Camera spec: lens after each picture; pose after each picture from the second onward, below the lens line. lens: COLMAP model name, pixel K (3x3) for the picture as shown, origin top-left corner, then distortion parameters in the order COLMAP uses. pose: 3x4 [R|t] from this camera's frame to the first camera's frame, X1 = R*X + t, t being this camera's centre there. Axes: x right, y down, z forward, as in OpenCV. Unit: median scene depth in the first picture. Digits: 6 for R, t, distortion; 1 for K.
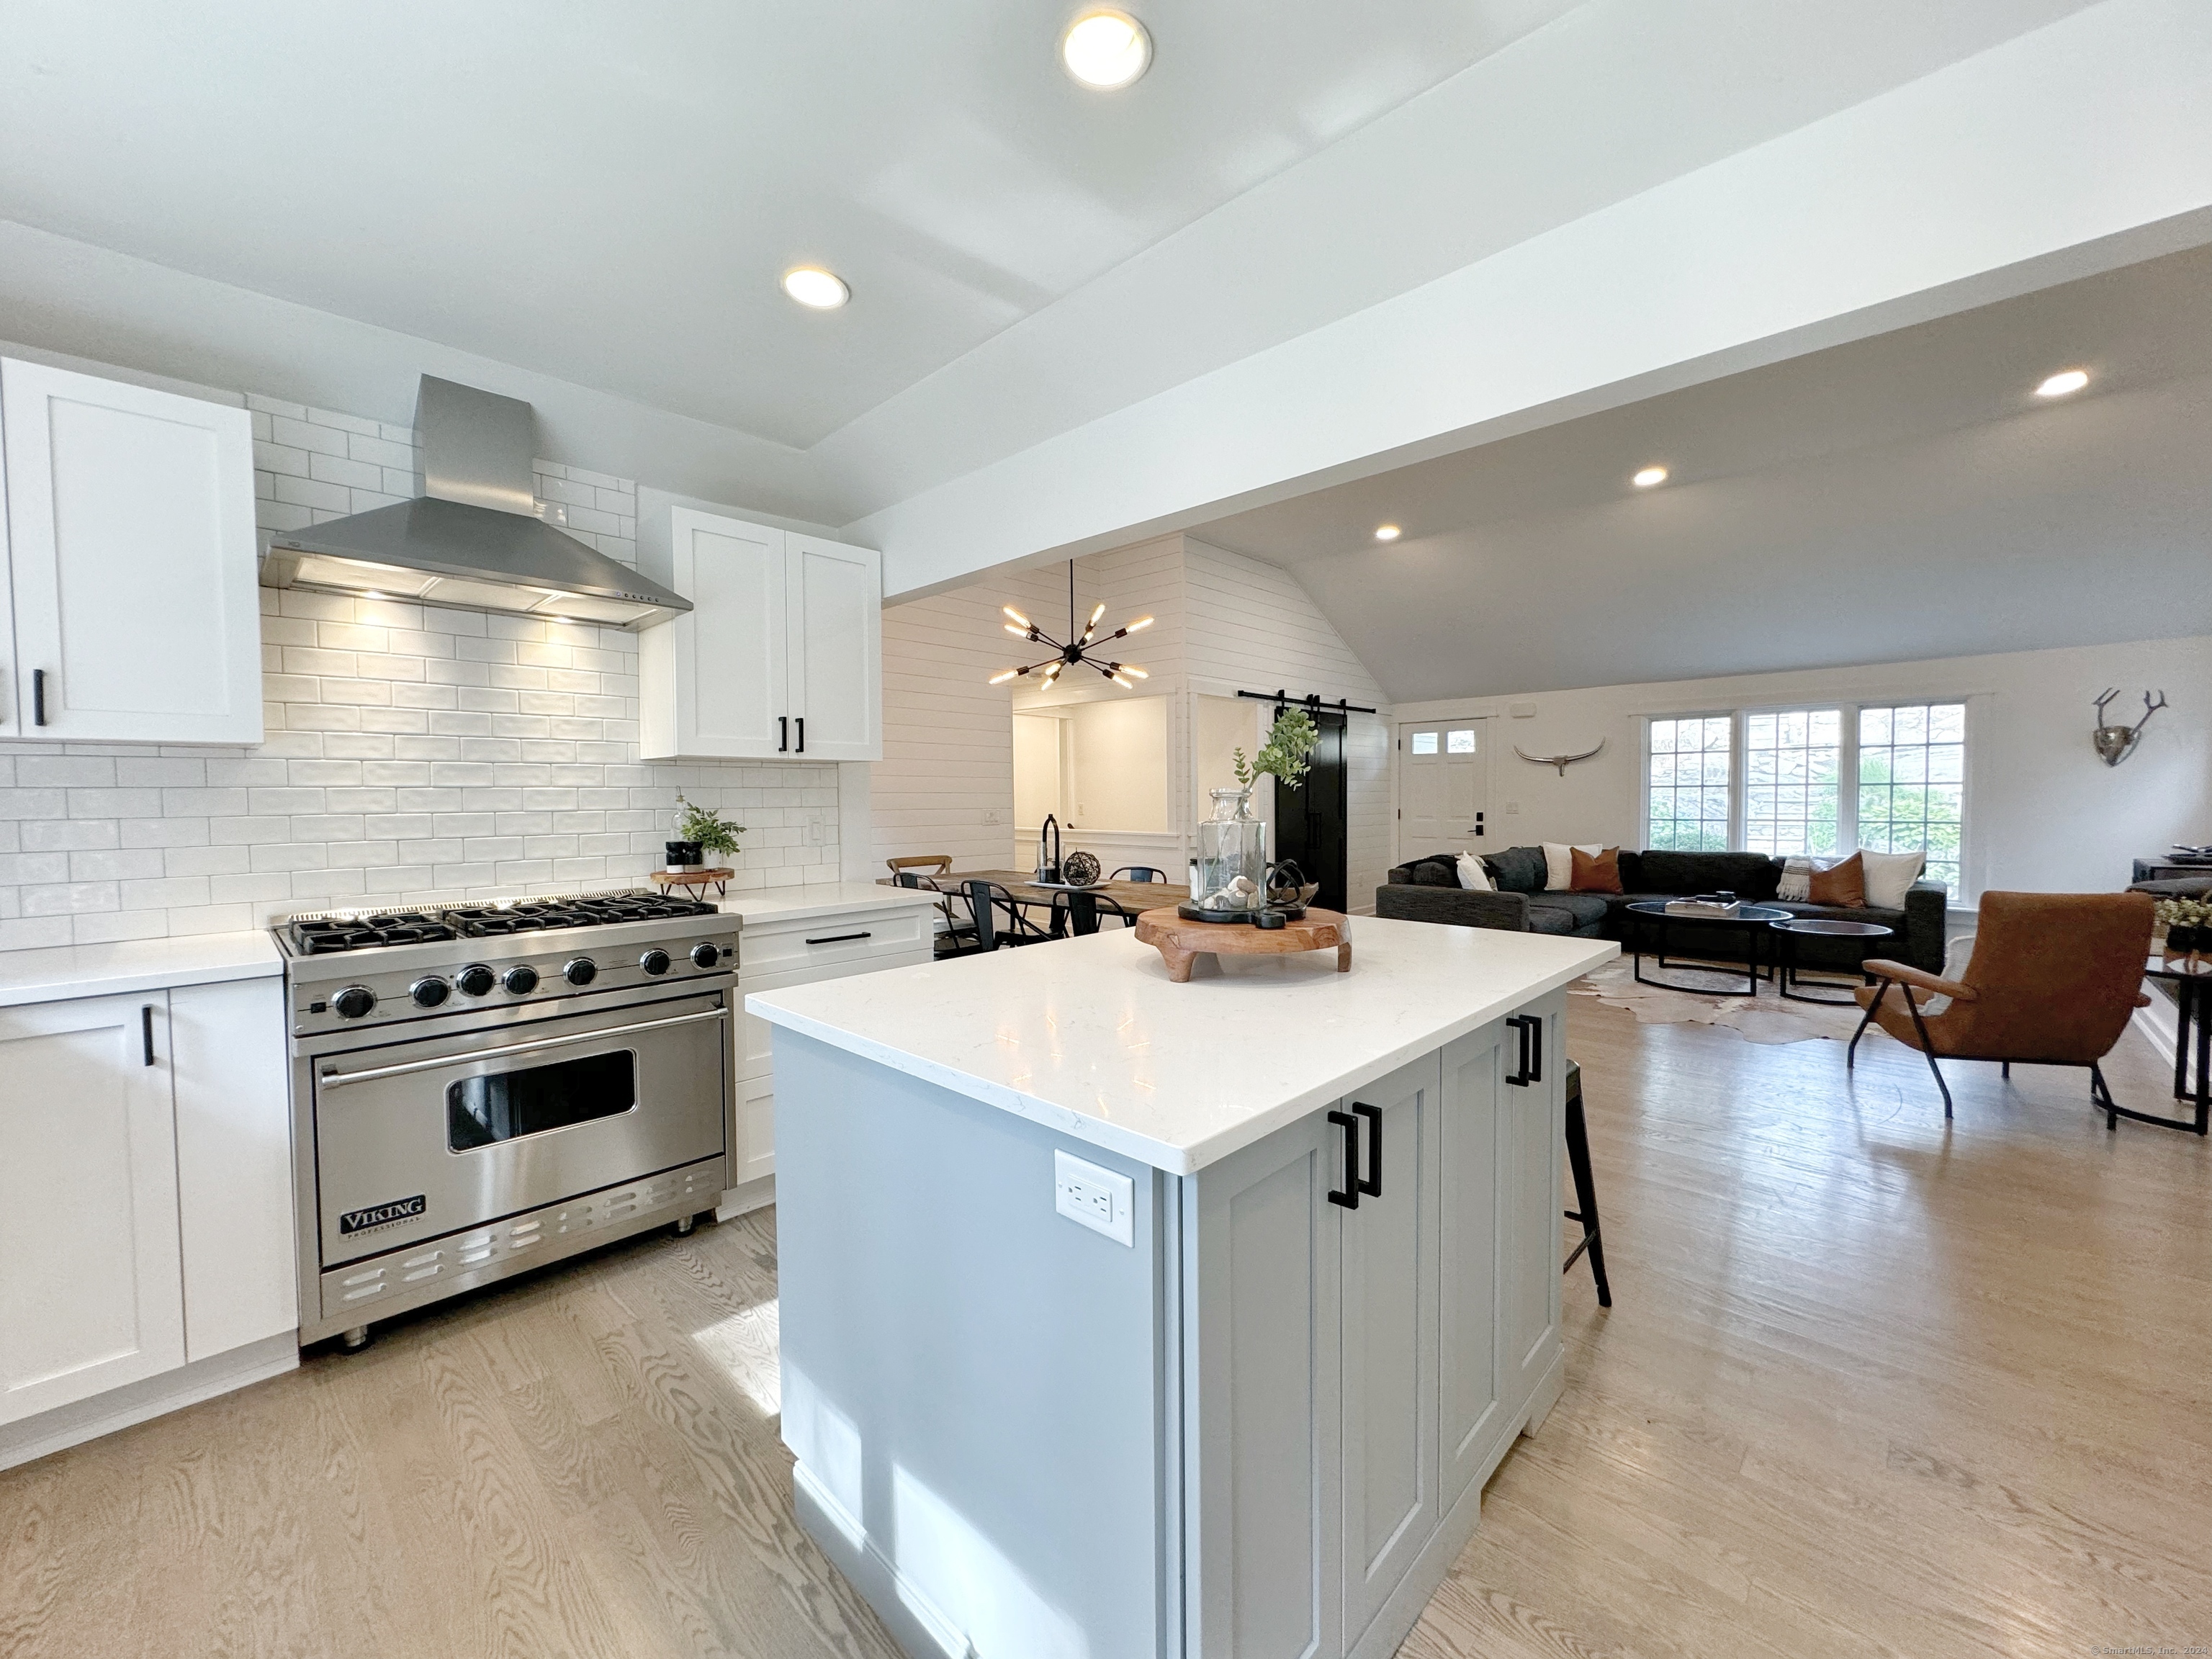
lens RADIAL K [[870.0, 0, 1110.3], [0, 870.0, 826.8], [0, 0, 1]] dist [-0.001117, 0.000030]
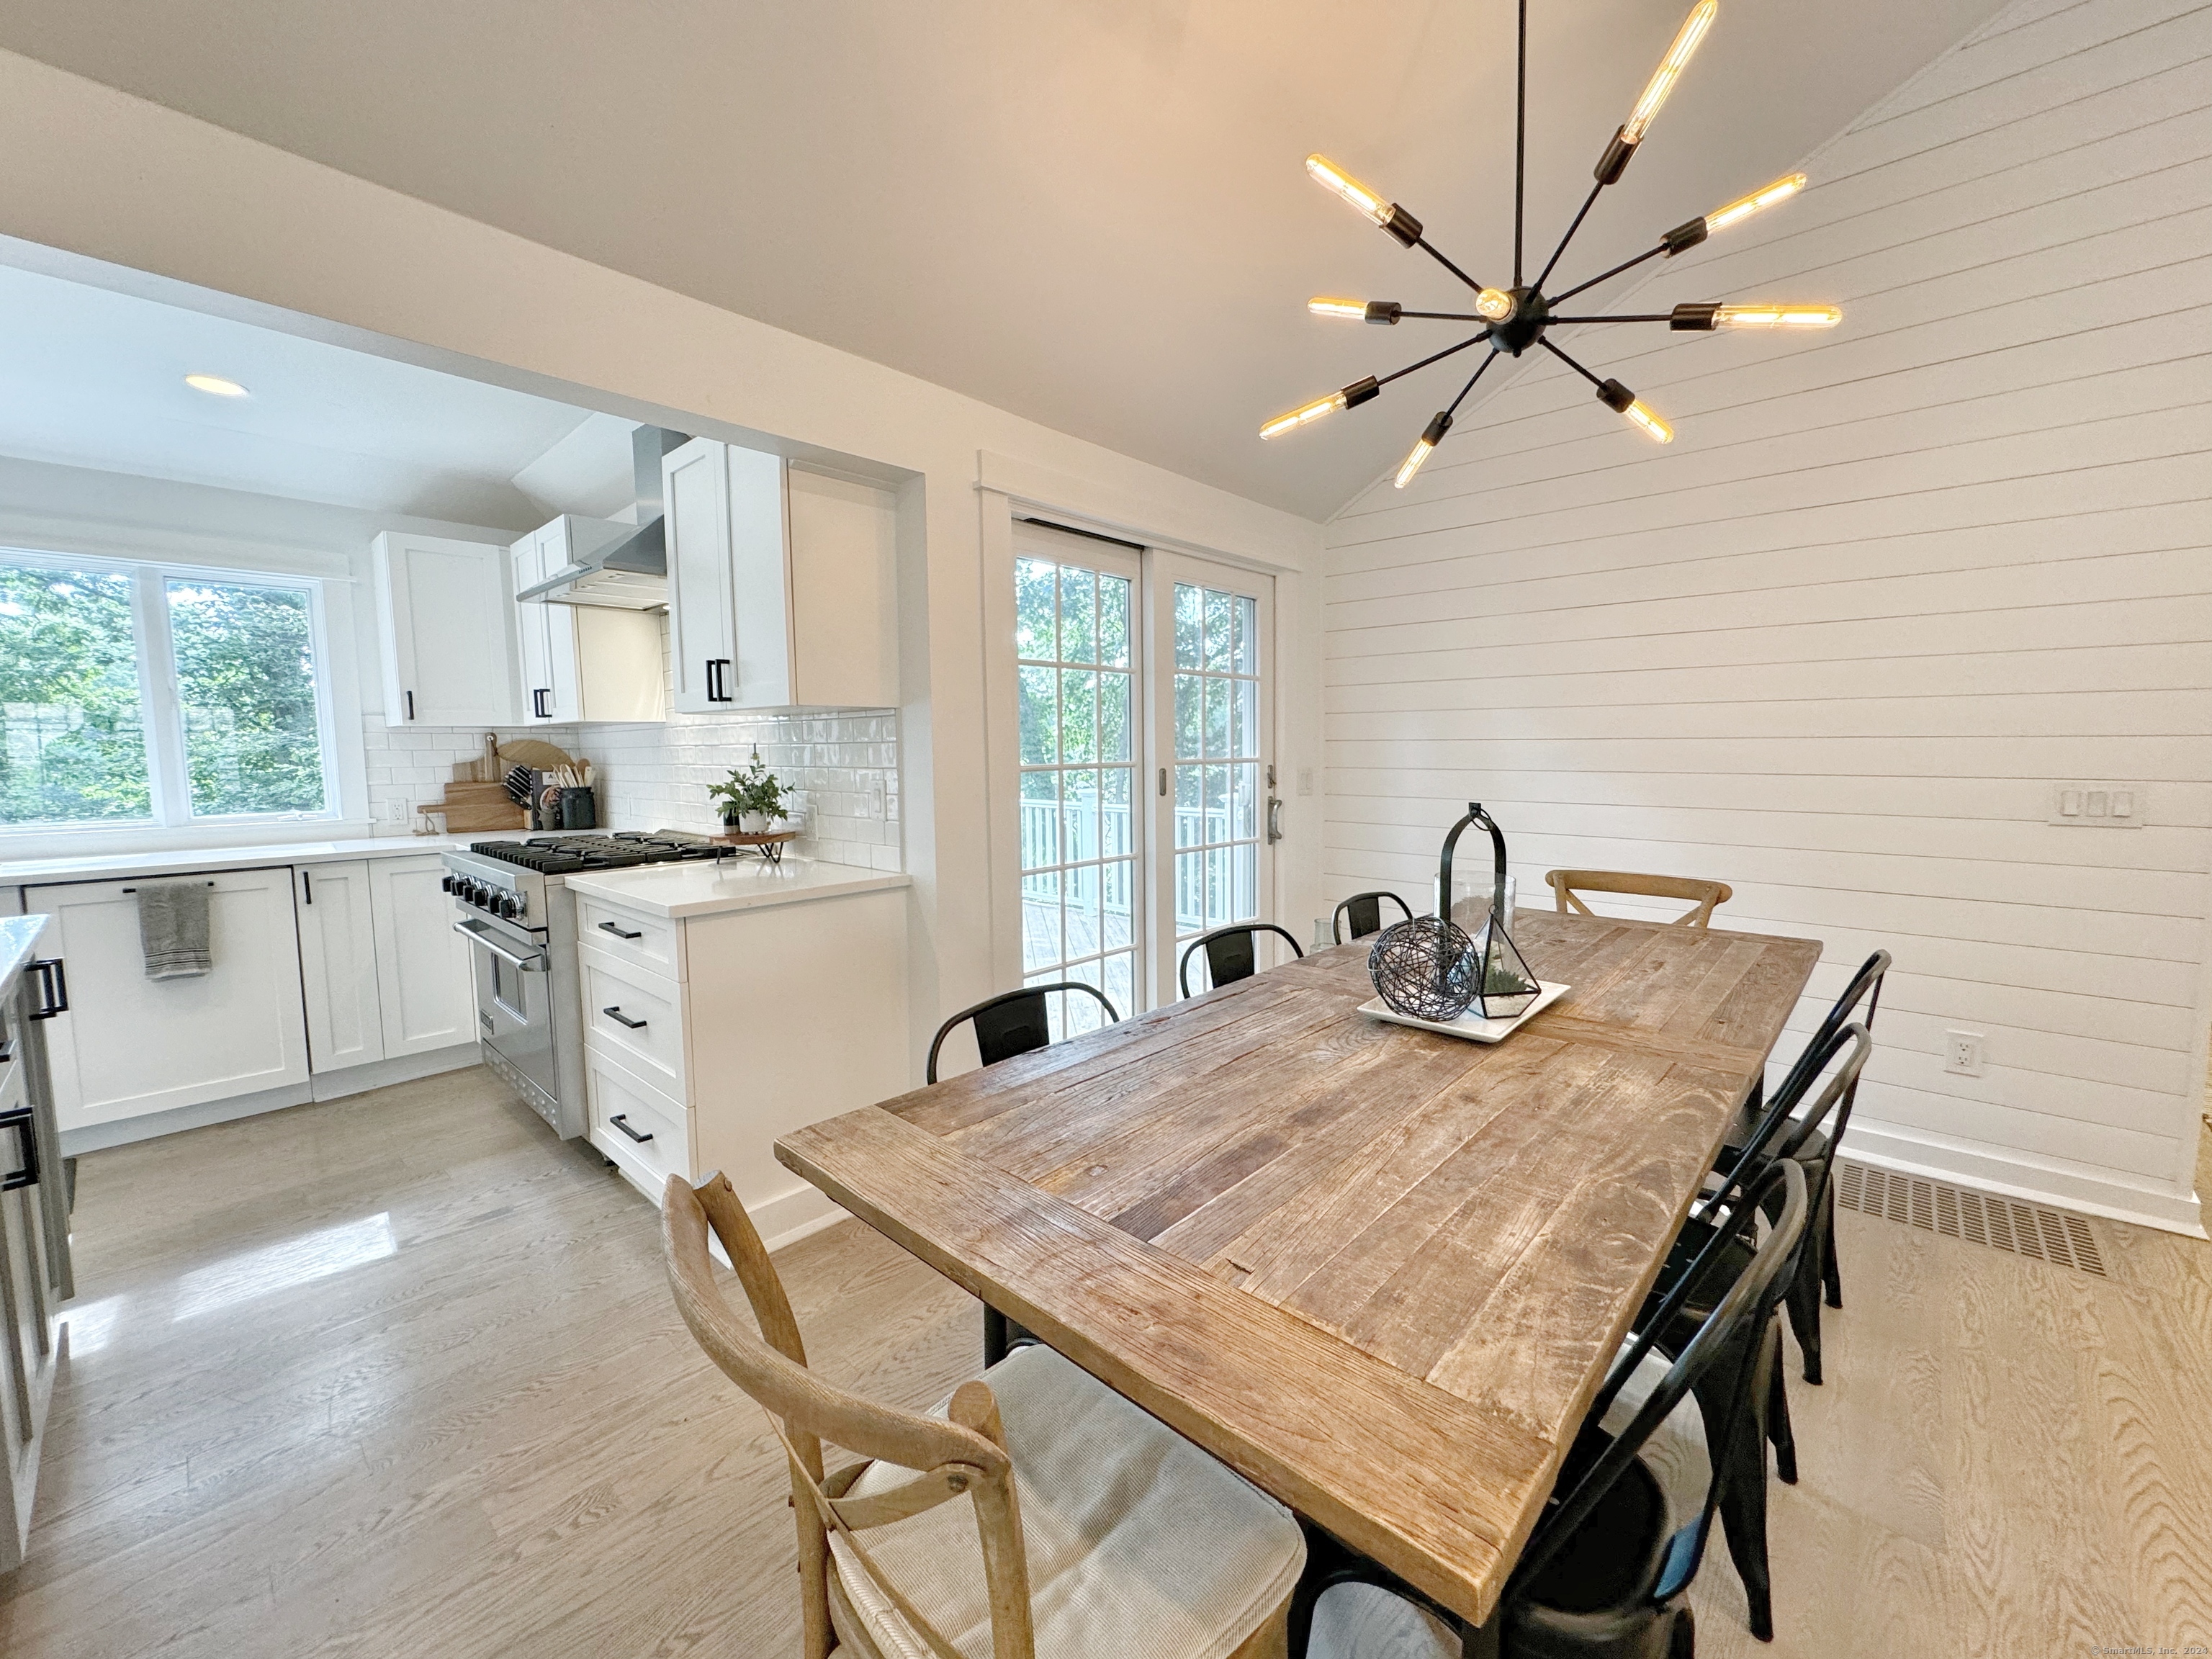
lens RADIAL K [[870.0, 0, 1110.3], [0, 870.0, 826.8], [0, 0, 1]] dist [-0.001117, 0.000030]
pose [[0.027609, 0.099622, -0.994642, 0.196891], [-0.025604, 0.994766, 0.098924, -0.025242], [0.999291, 0.022736, 0.030015, 0.562482]]
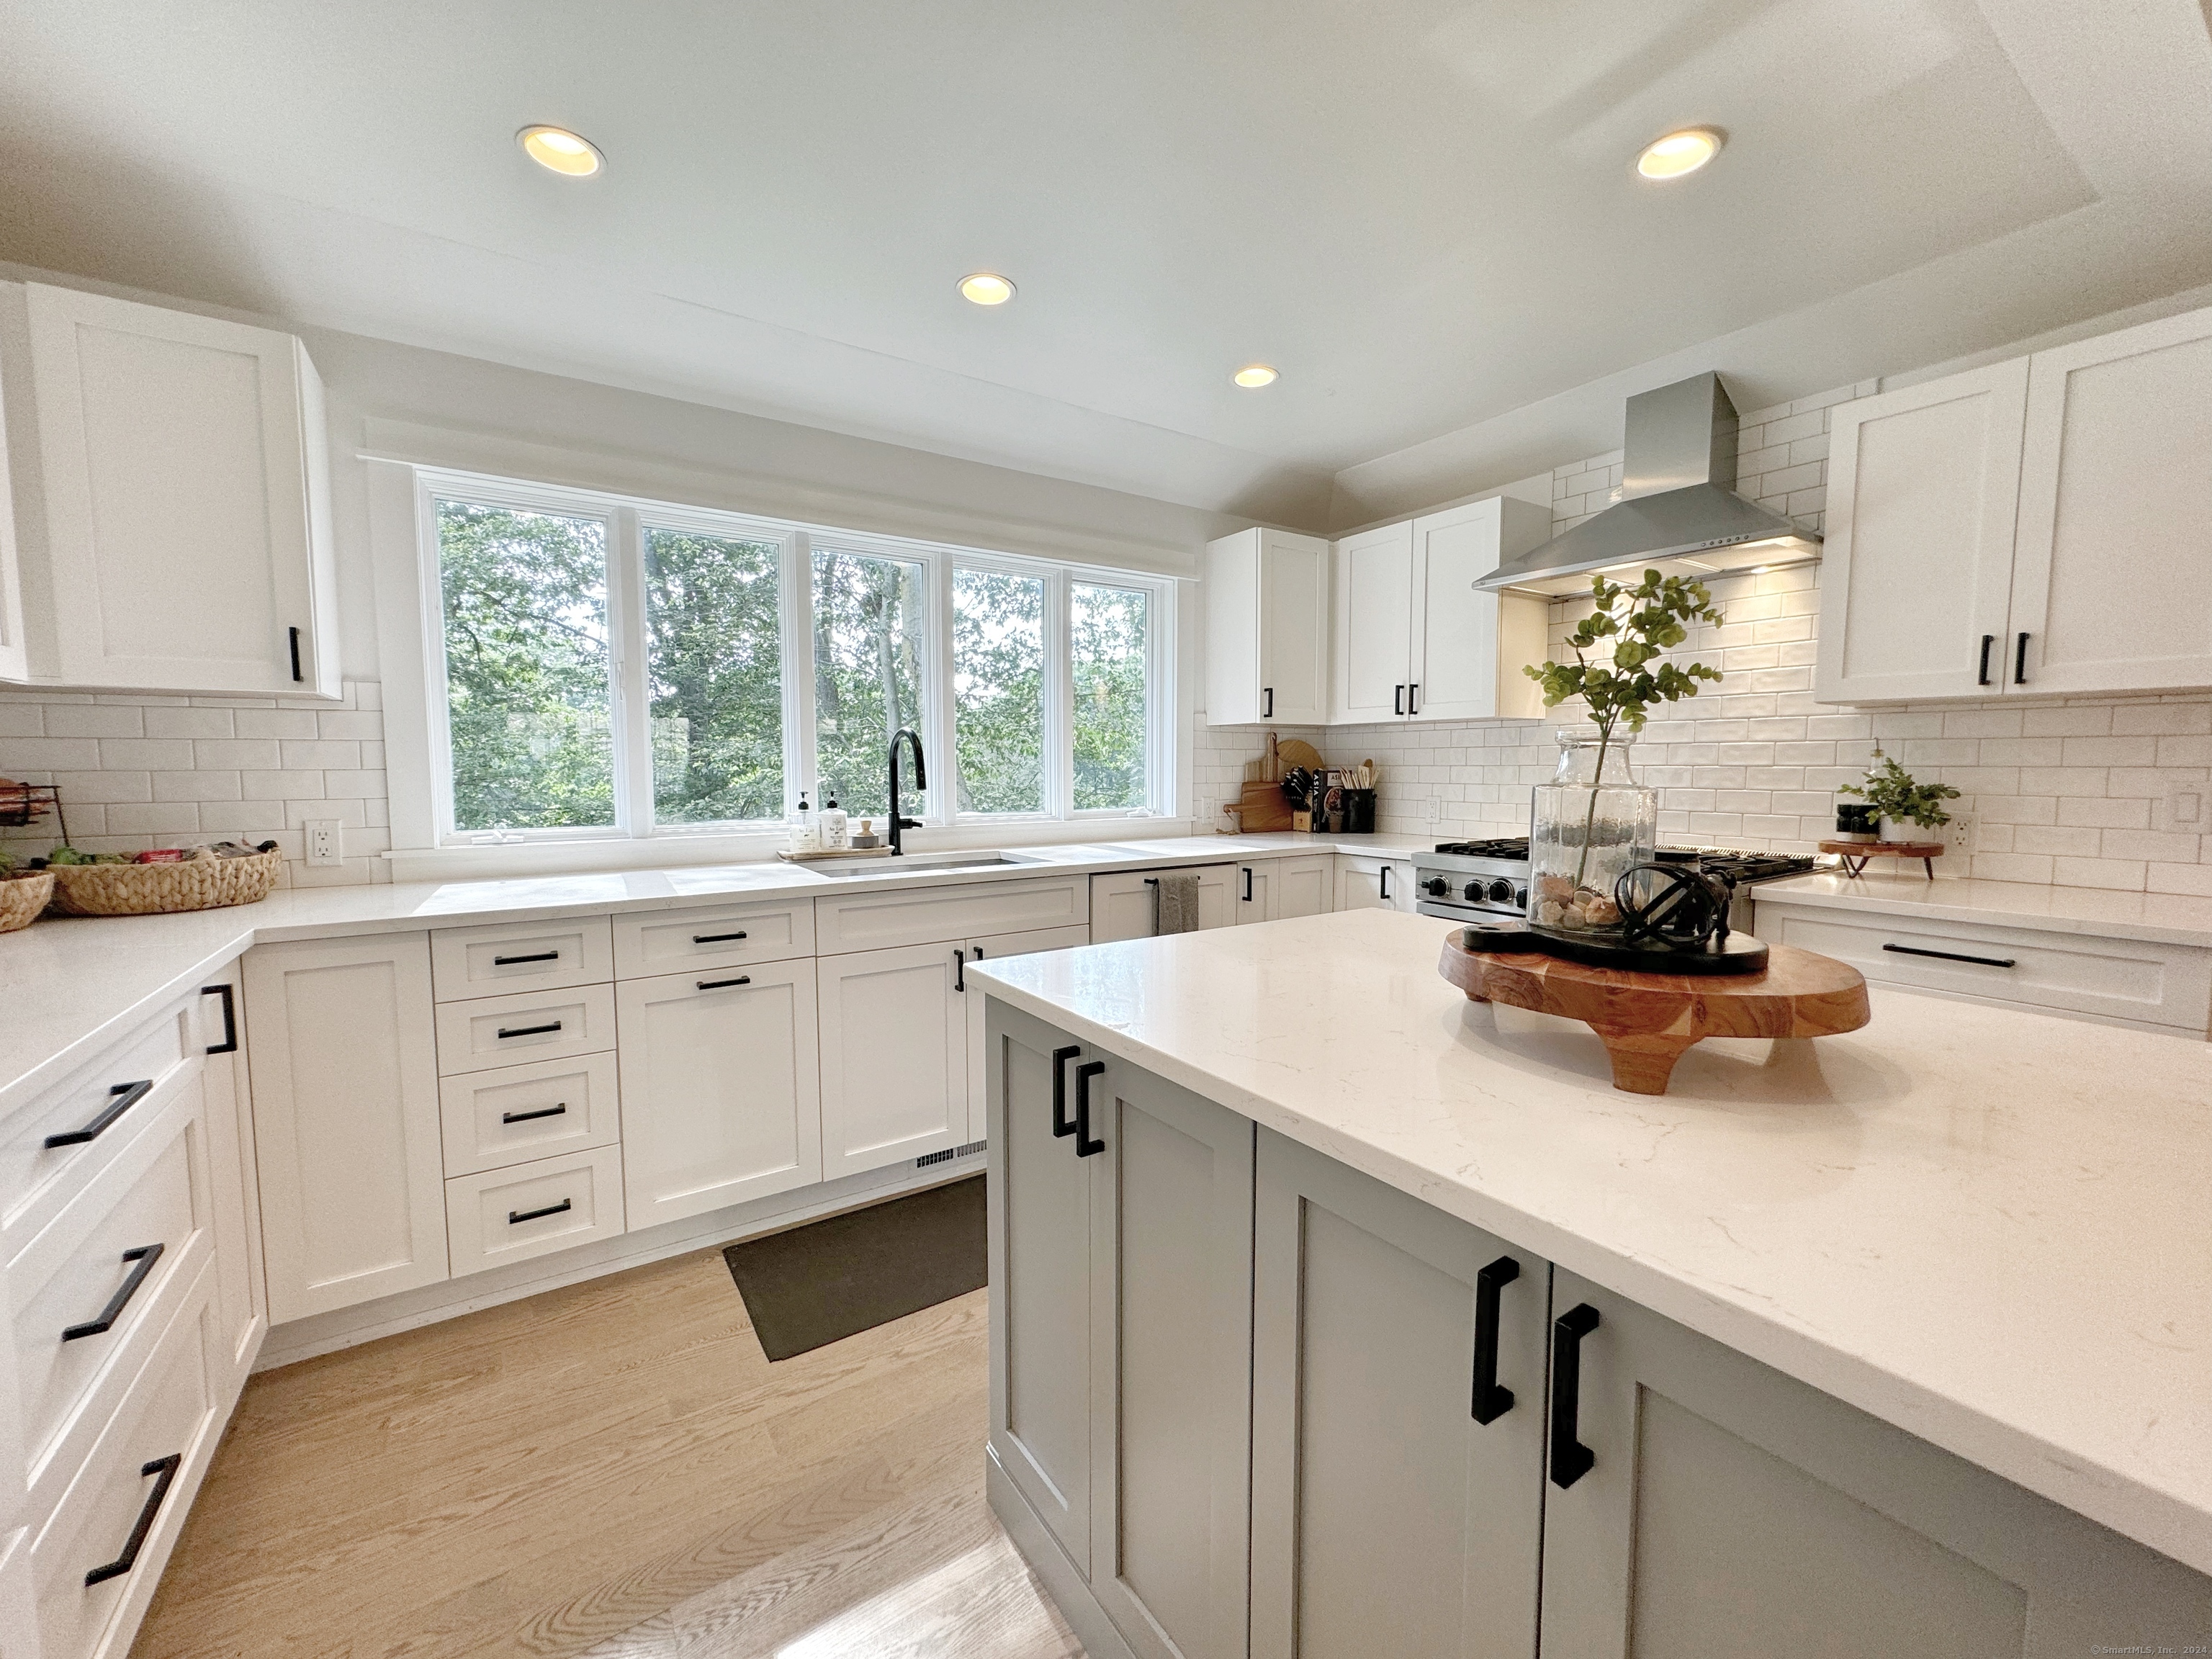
lens RADIAL K [[886.3, 0, 1105.1], [0, 886.3, 832.7], [0, 0, 1]] dist [-0.002988, 0.000348]
pose [[-0.218979, 0.087114, -0.971833, 0.194340], [-0.029272, 0.994972, 0.095784, -0.006580], [0.975290, 0.049422, -0.215328, 0.189335]]
